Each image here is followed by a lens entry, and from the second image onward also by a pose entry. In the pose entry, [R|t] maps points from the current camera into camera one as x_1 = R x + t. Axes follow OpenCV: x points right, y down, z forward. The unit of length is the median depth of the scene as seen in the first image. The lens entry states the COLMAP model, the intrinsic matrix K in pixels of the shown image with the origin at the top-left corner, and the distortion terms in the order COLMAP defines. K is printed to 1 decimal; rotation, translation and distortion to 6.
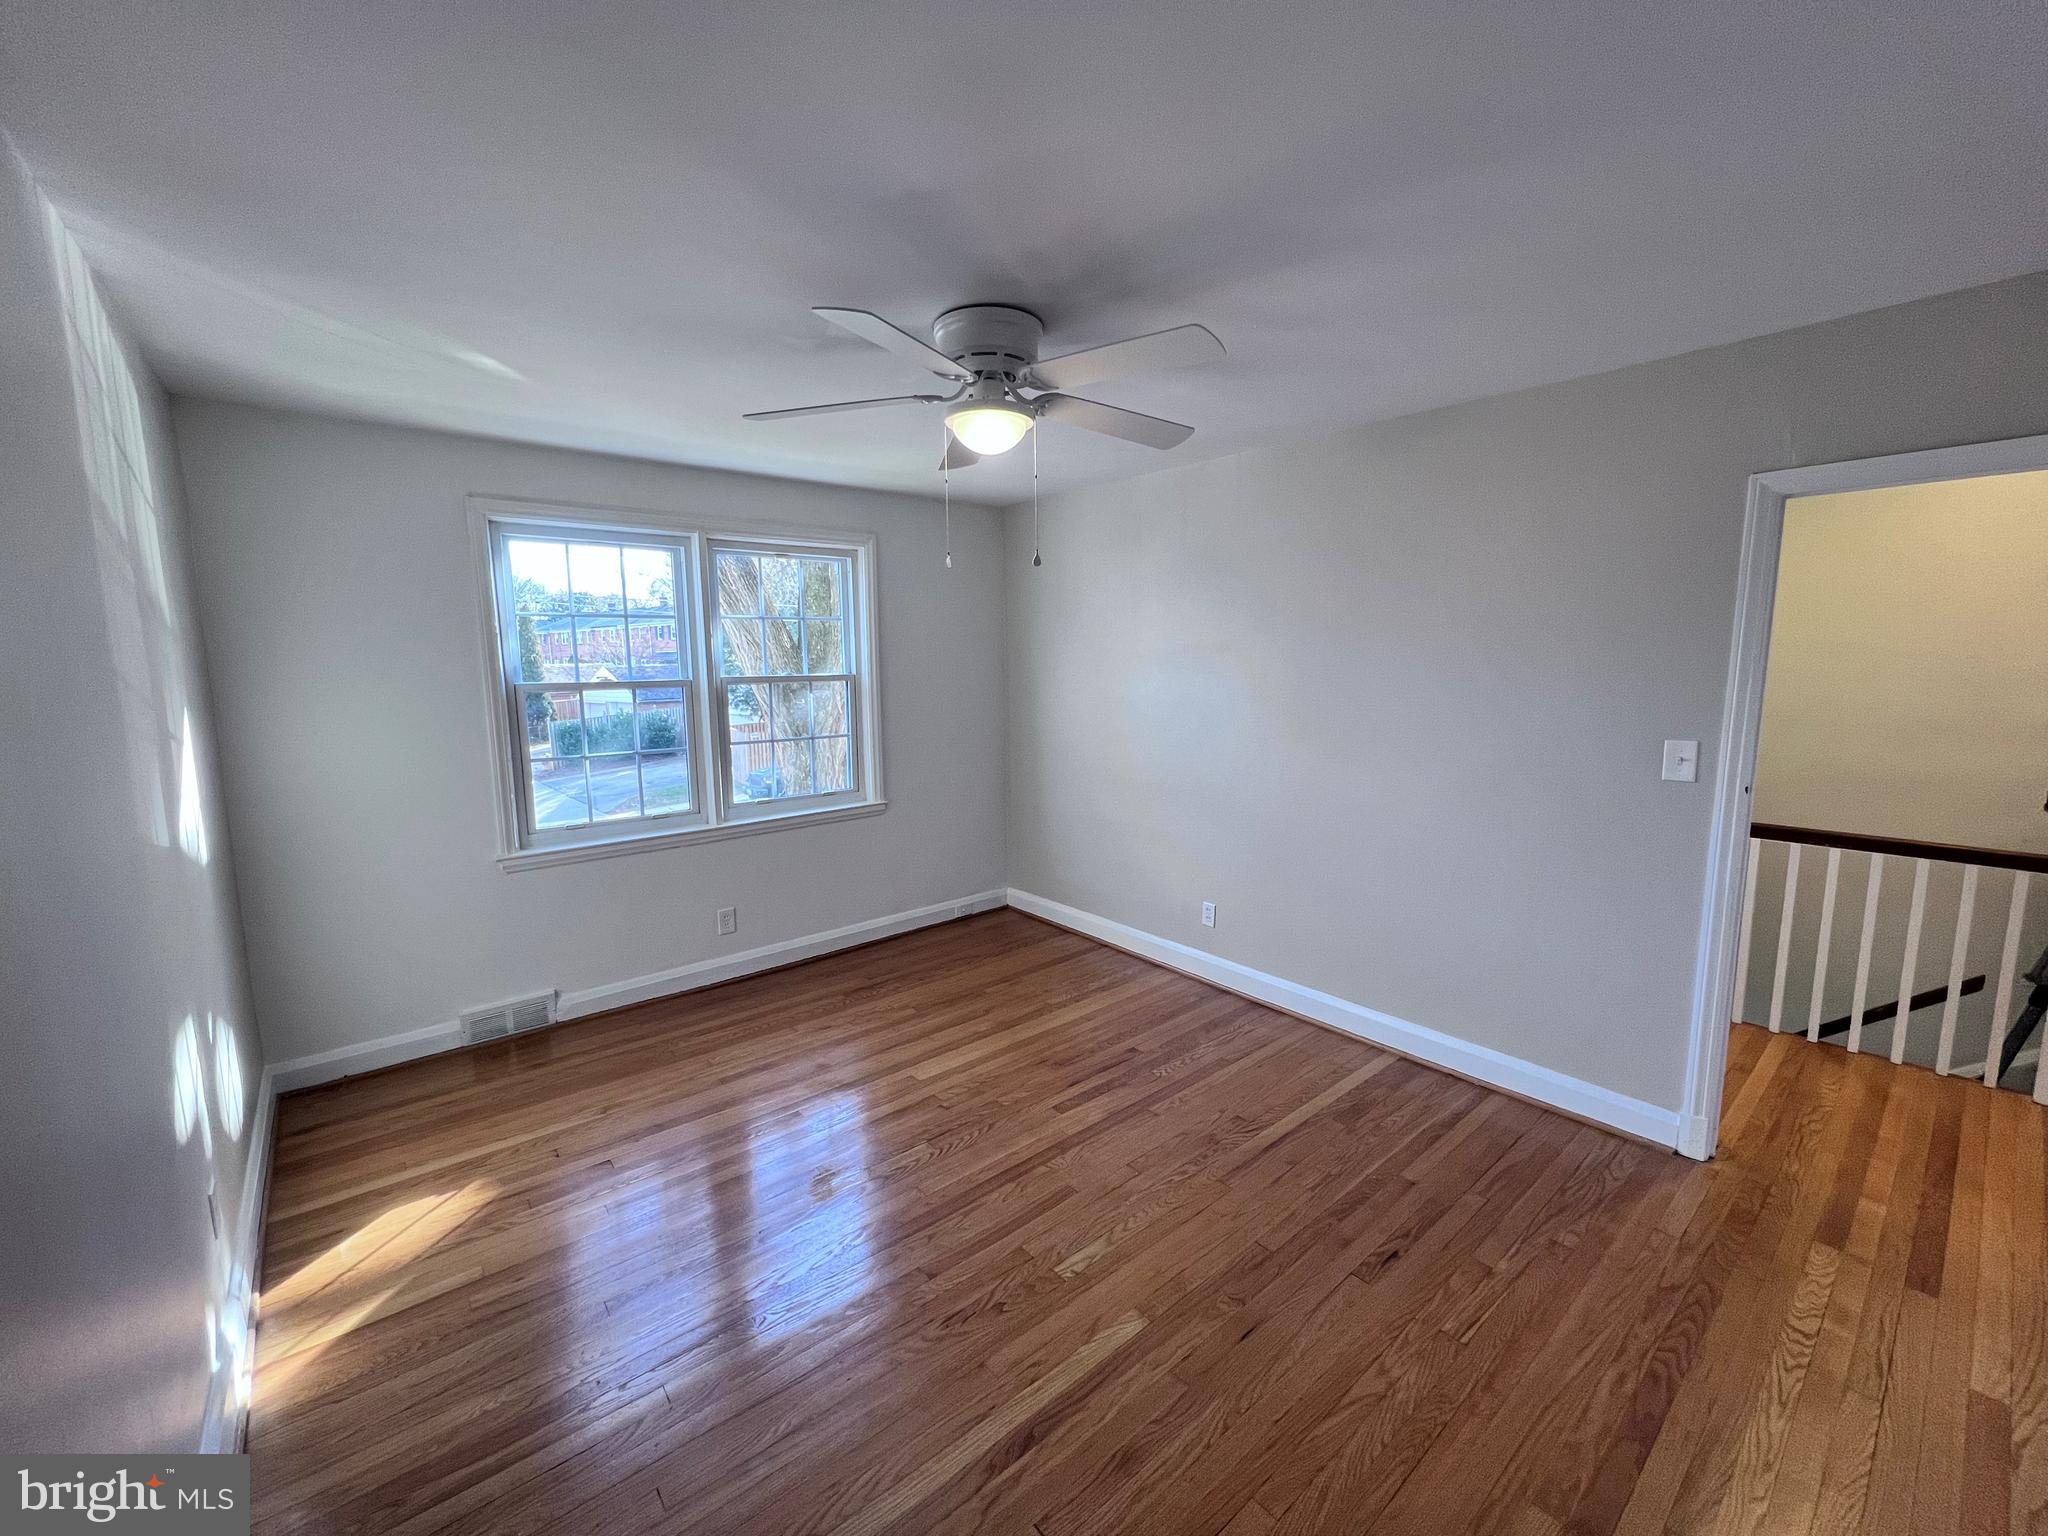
lens RADIAL K [[817.0, 0, 1024.8], [0, 817.0, 761.7], [0, 0, 1]] dist [0.000272, 0.000023]
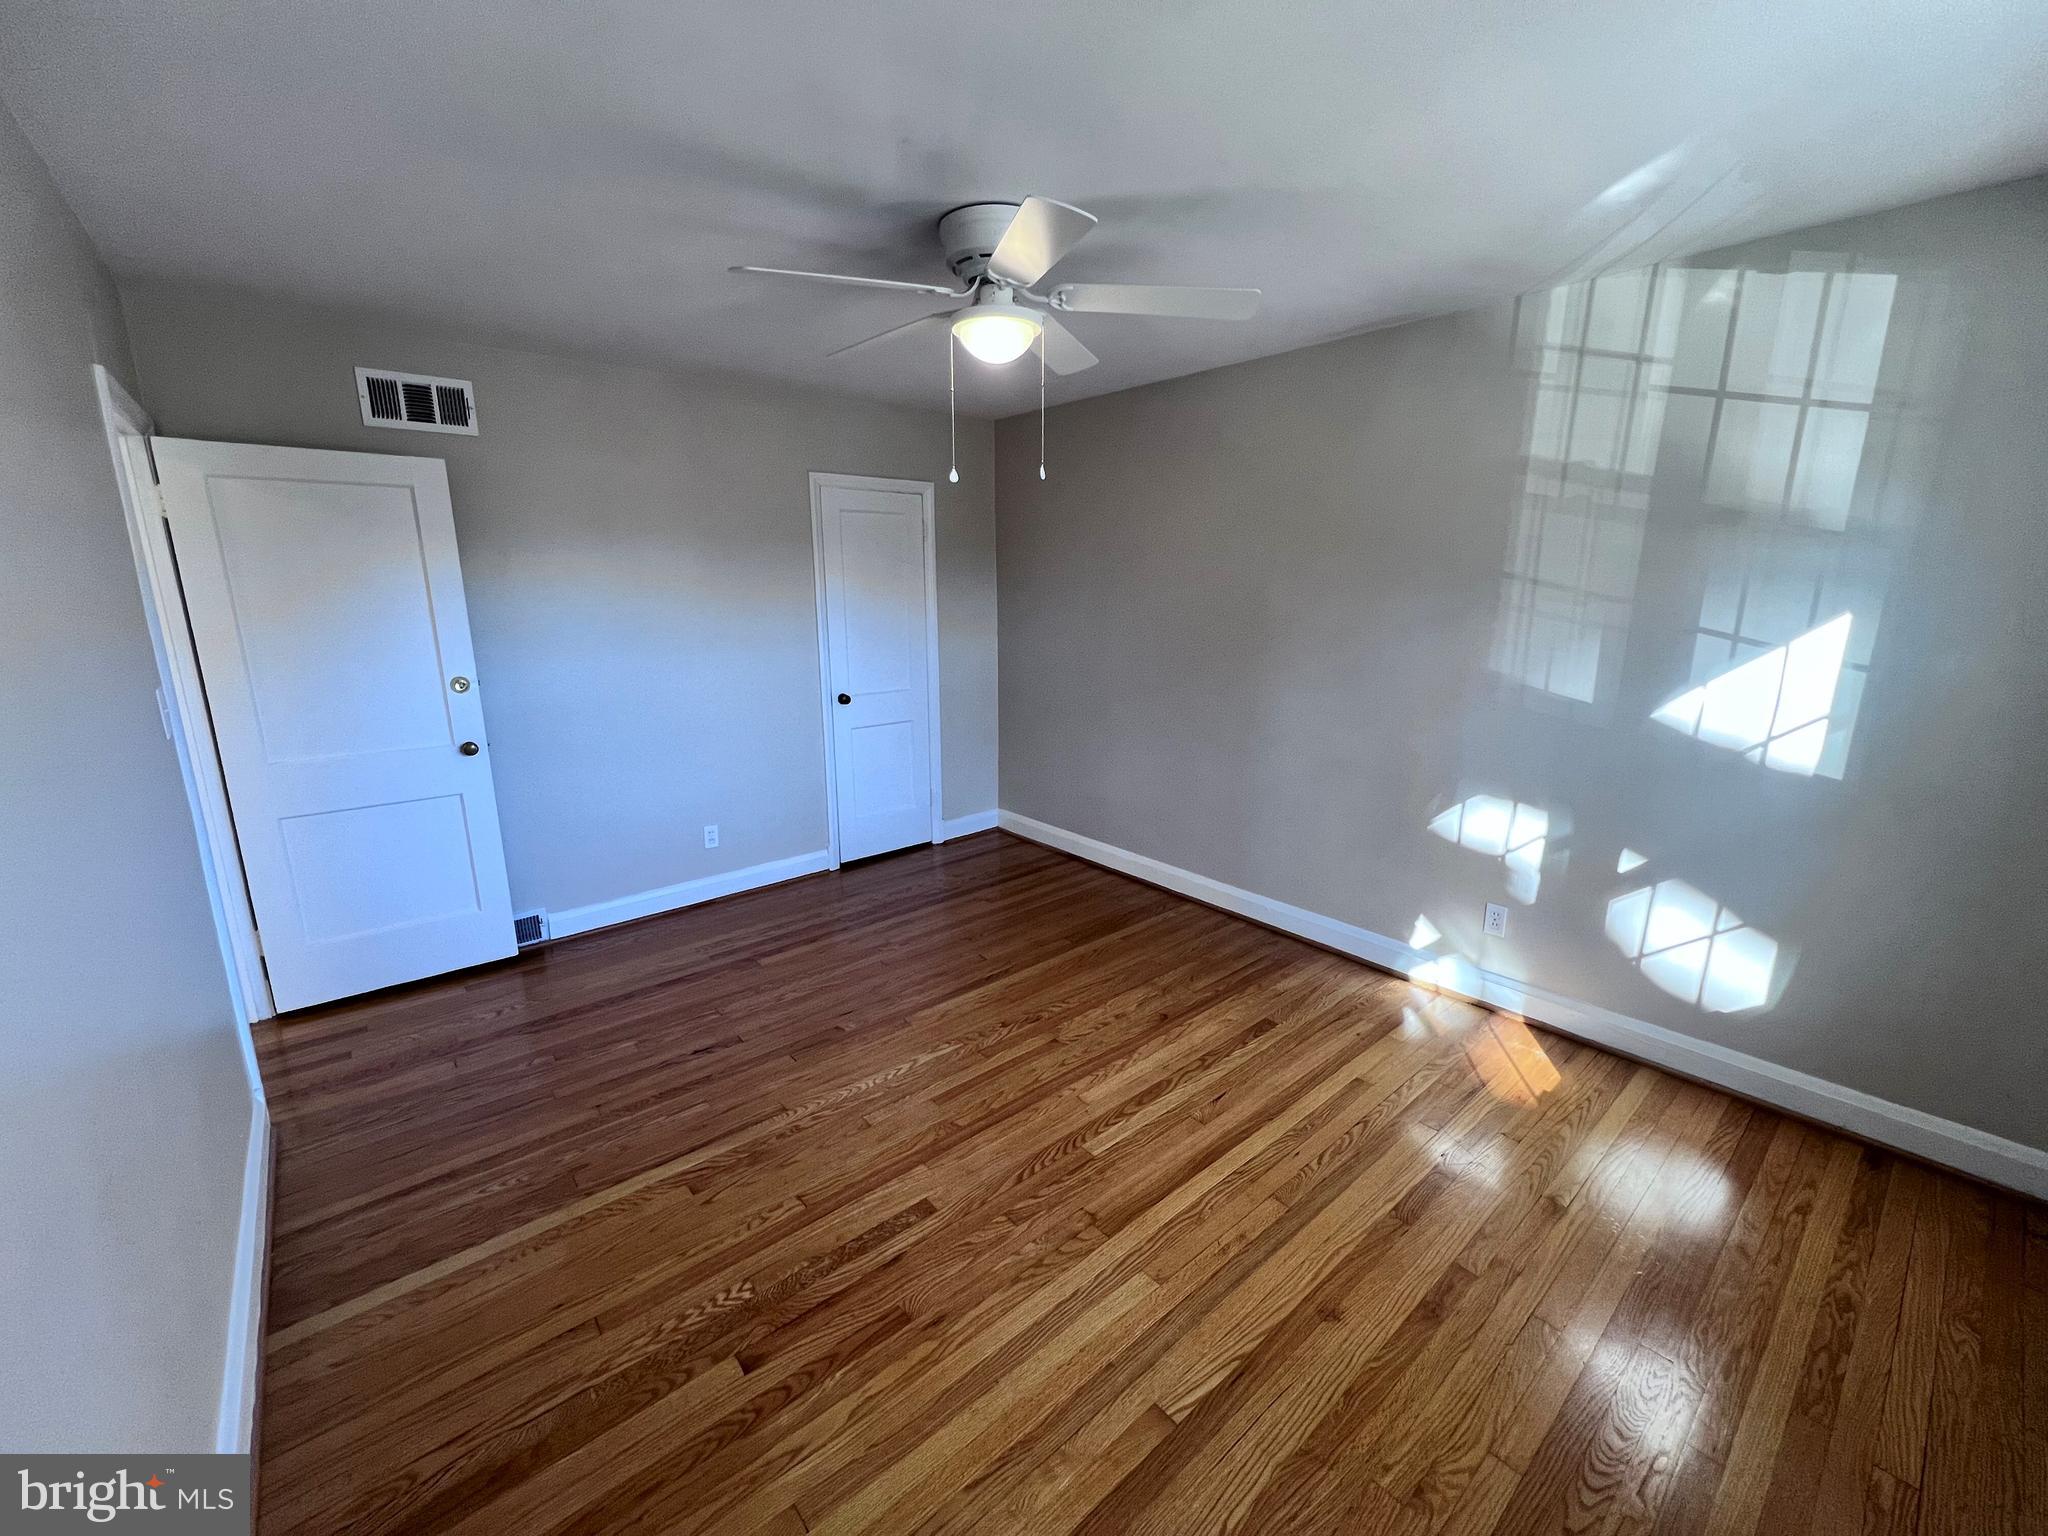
lens RADIAL K [[817.0, 0, 1024.8], [0, 817.0, 761.7], [0, 0, 1]] dist [0.000272, 0.000023]
pose [[-0.999866, 0.014393, -0.007768, -0.043620], [0.010838, 0.938775, 0.344360, -0.190677], [0.012249, 0.344230, -0.938806, 1.518907]]
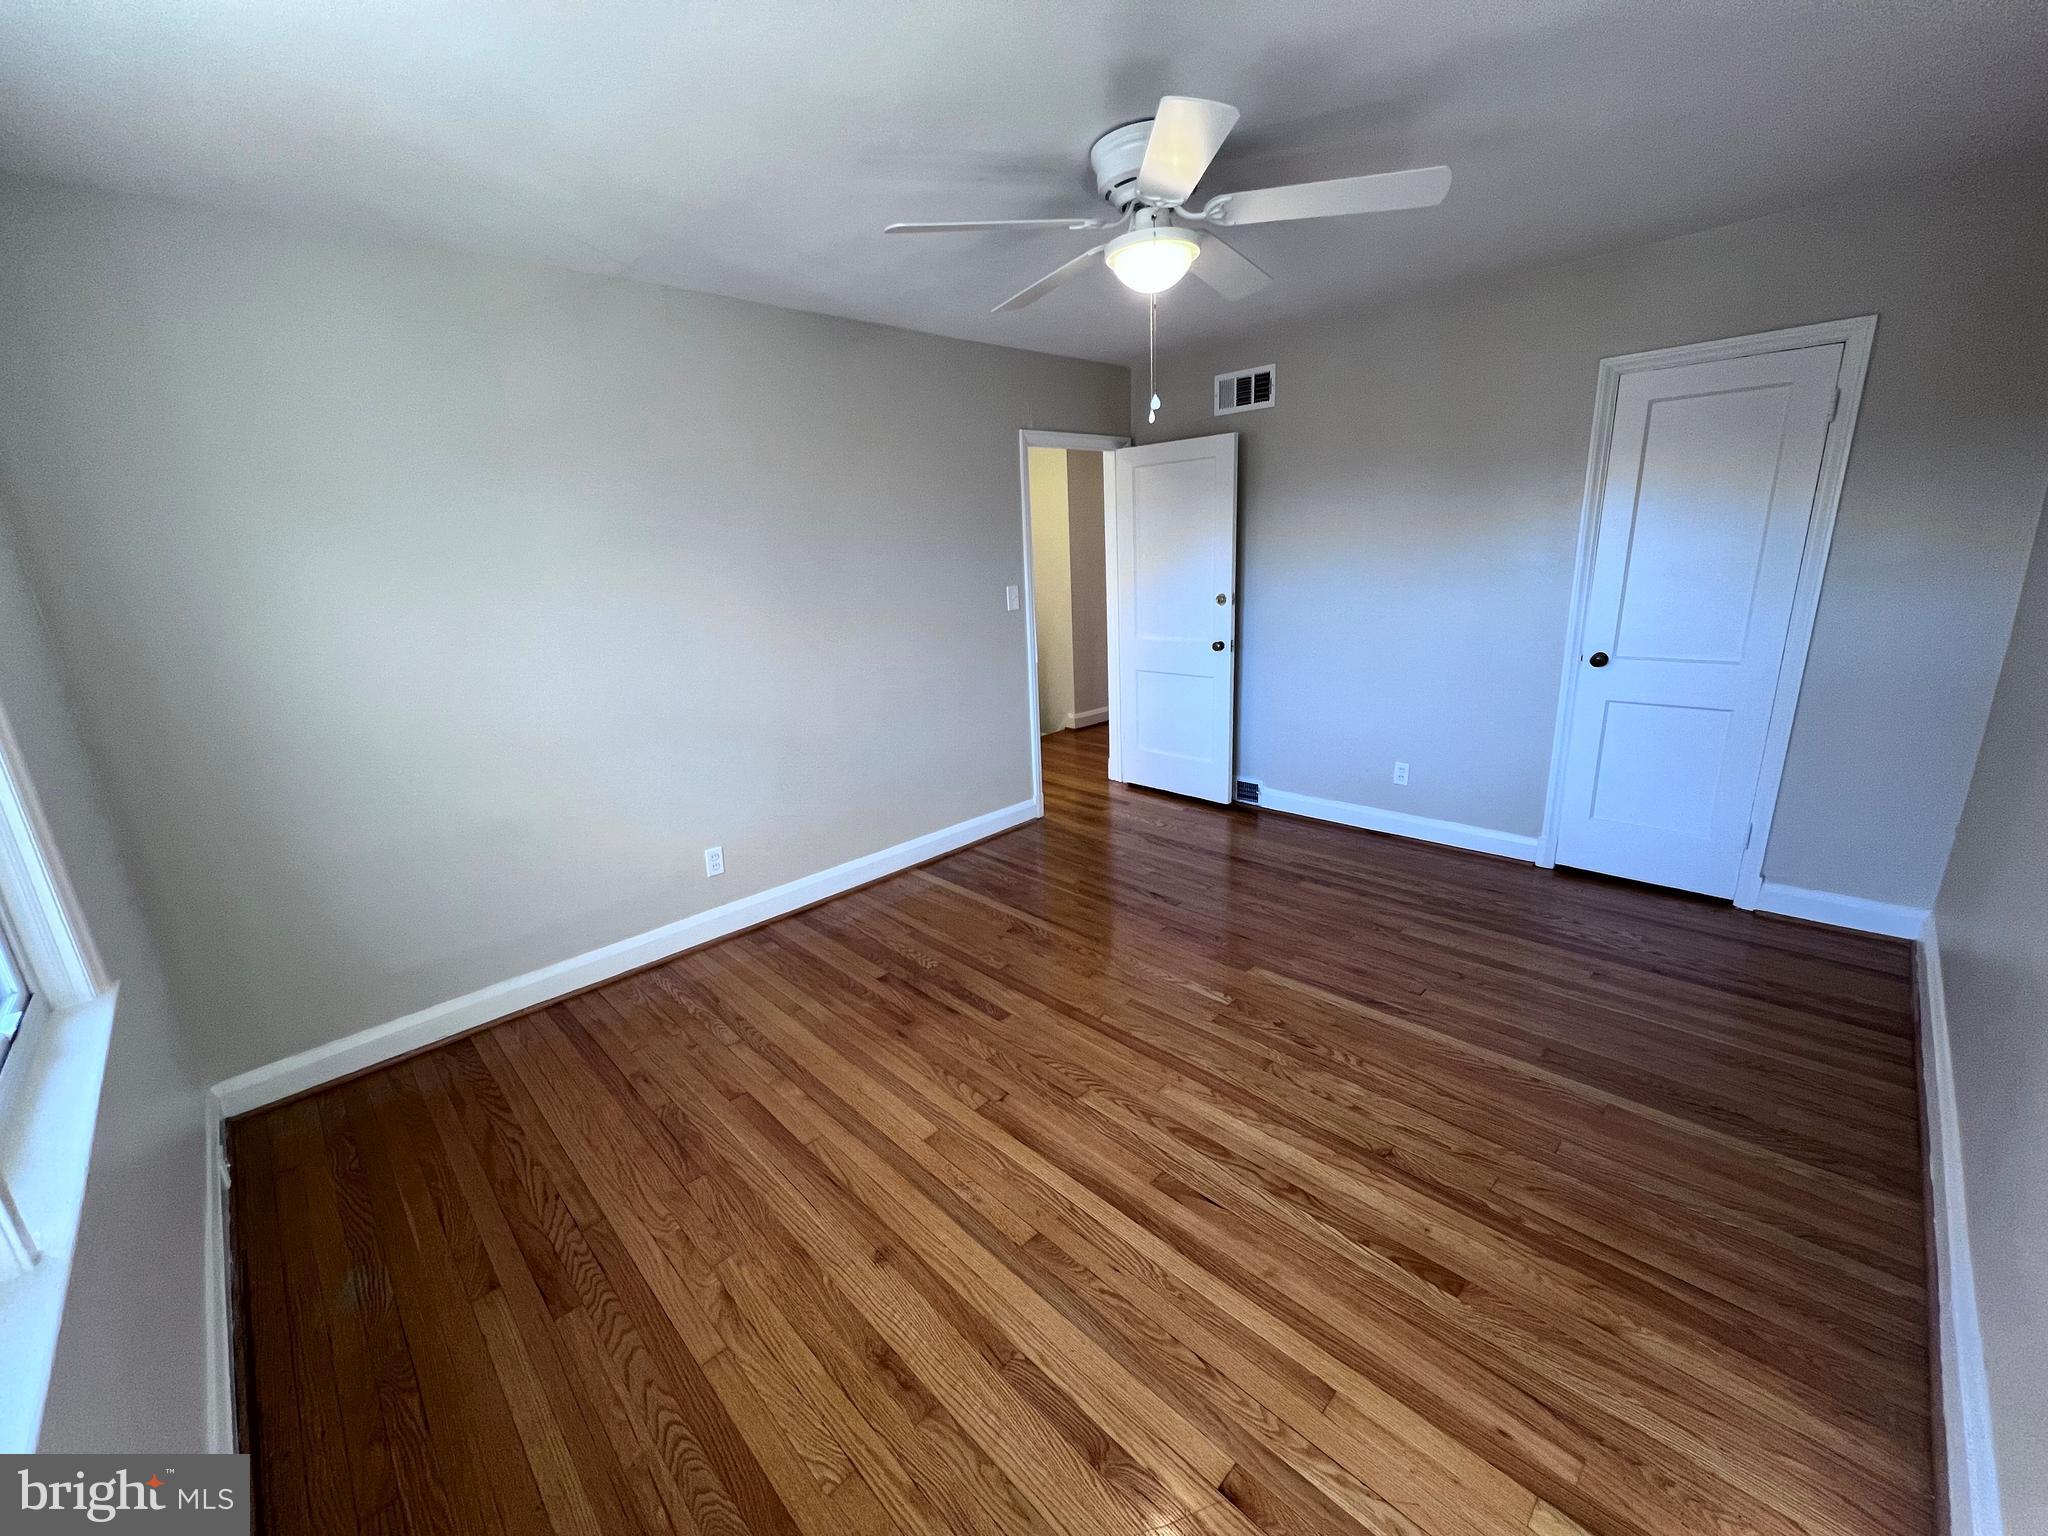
lens RADIAL K [[817.0, 0, 1024.8], [0, 817.0, 761.7], [0, 0, 1]] dist [0.000272, 0.000023]
pose [[-0.083364, -0.246445, 0.965565, -0.787235], [0.180544, 0.949167, 0.257848, -0.092605], [-0.980028, 0.195822, -0.034632, 0.934090]]
